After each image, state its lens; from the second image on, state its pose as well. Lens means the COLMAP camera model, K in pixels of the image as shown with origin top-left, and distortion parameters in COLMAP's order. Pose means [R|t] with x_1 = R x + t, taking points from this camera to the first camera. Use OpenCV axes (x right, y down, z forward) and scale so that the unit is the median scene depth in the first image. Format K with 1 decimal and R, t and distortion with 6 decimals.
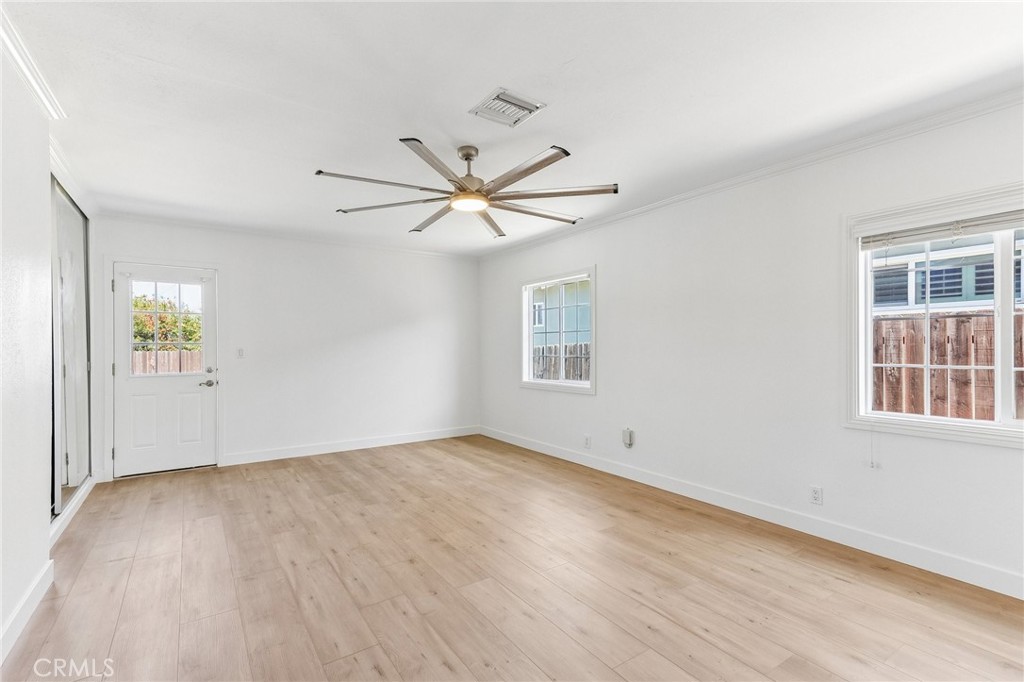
lens RADIAL K [[465.6, 0, 497.1], [0, 465.6, 349.7], [0, 0, 1]] dist [0.023540, -0.000771]
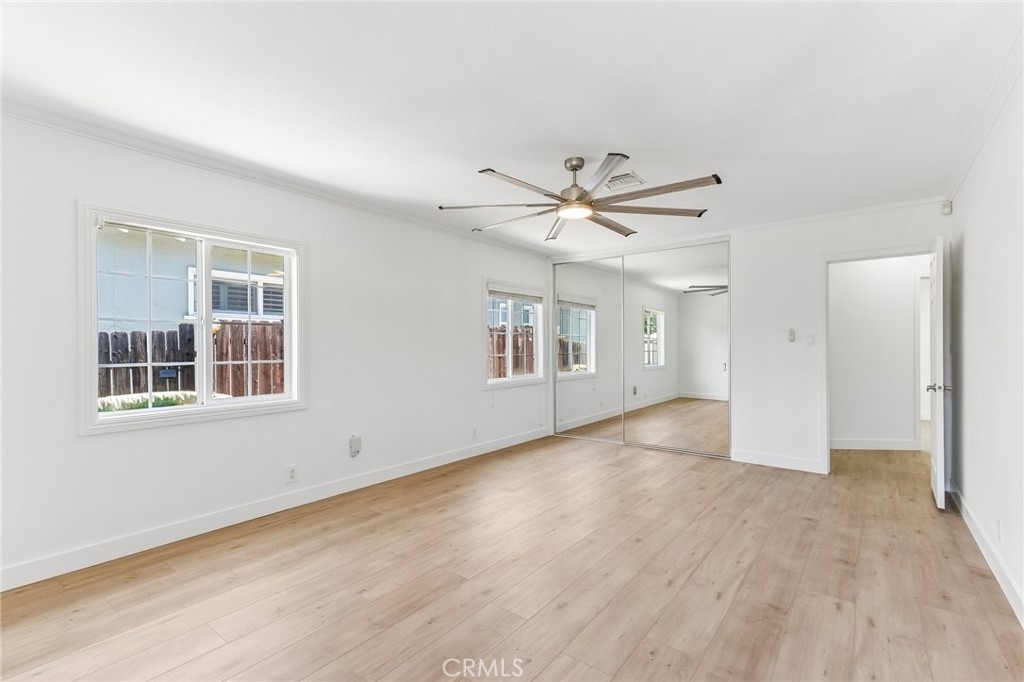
lens RADIAL K [[465.6, 0, 504.7], [0, 465.6, 346.7], [0, 0, 1]] dist [0.023540, -0.000771]
pose [[-0.320205, 0.001885, 0.947347, -0.645375], [0.006838, 0.999977, 0.000321, -0.005180], [-0.947324, 0.006581, -0.320210, 0.942315]]
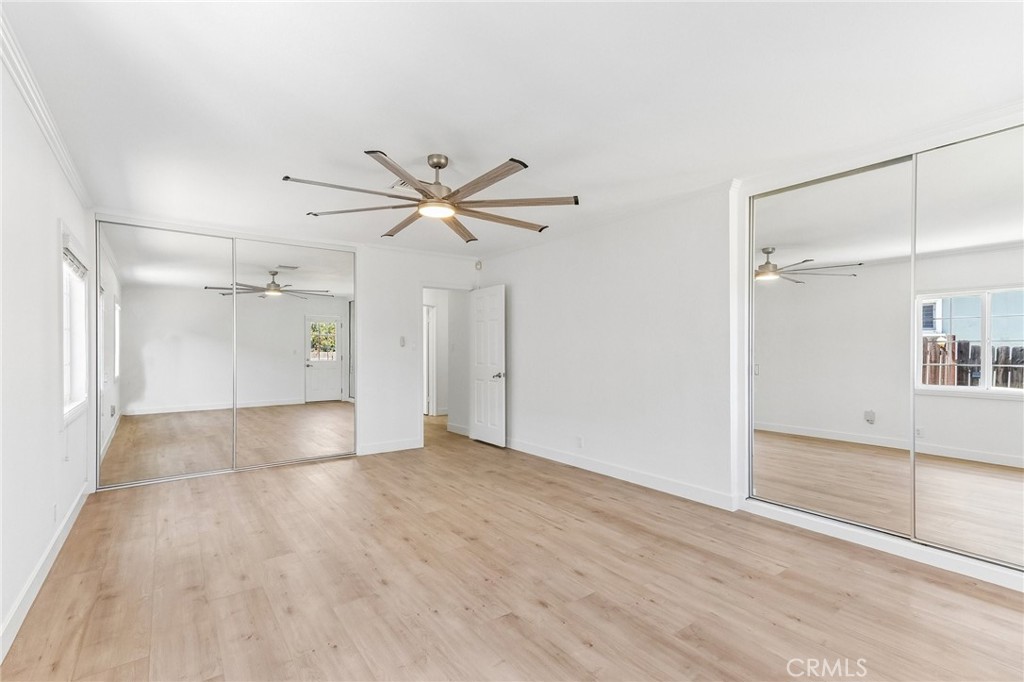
lens RADIAL K [[465.6, 0, 505.6], [0, 465.6, 344.2], [0, 0, 1]] dist [0.023540, -0.000771]
pose [[-0.998766, 0.002382, -0.049604, -0.099010], [0.002847, 0.999953, -0.009306, -0.005365], [0.049580, -0.009436, -0.998726, 1.284812]]
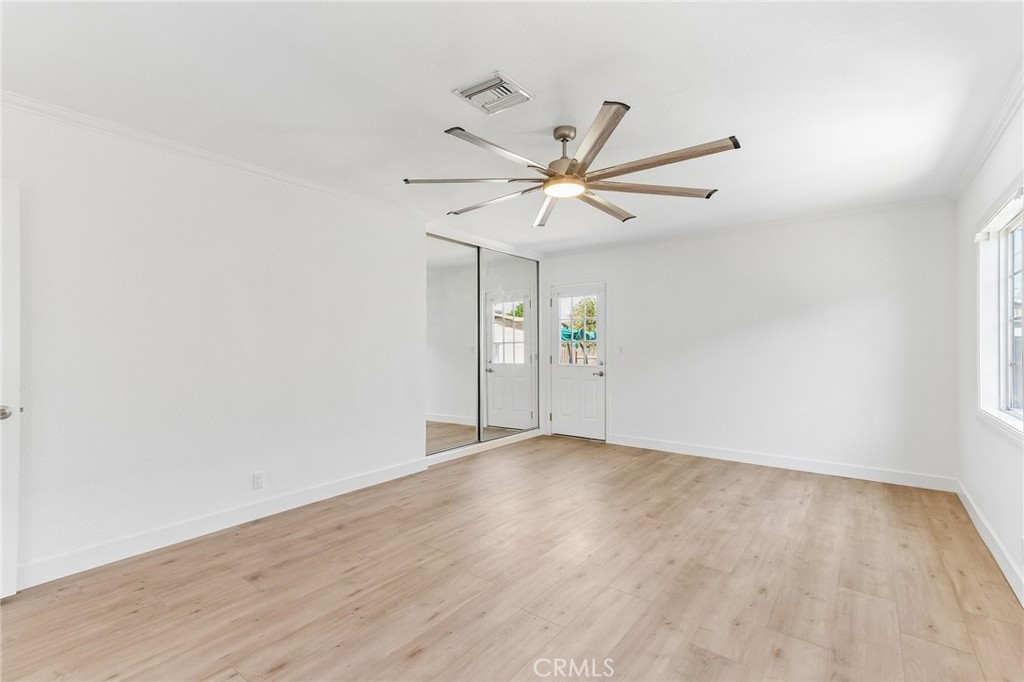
lens RADIAL K [[465.6, 0, 505.6], [0, 465.6, 344.5], [0, 0, 1]] dist [0.023540, -0.000771]
pose [[0.331246, 0.003705, -0.943537, 0.484131], [-0.005268, 0.999984, 0.002078, -0.007733], [0.943530, 0.004282, 0.331260, 0.368002]]
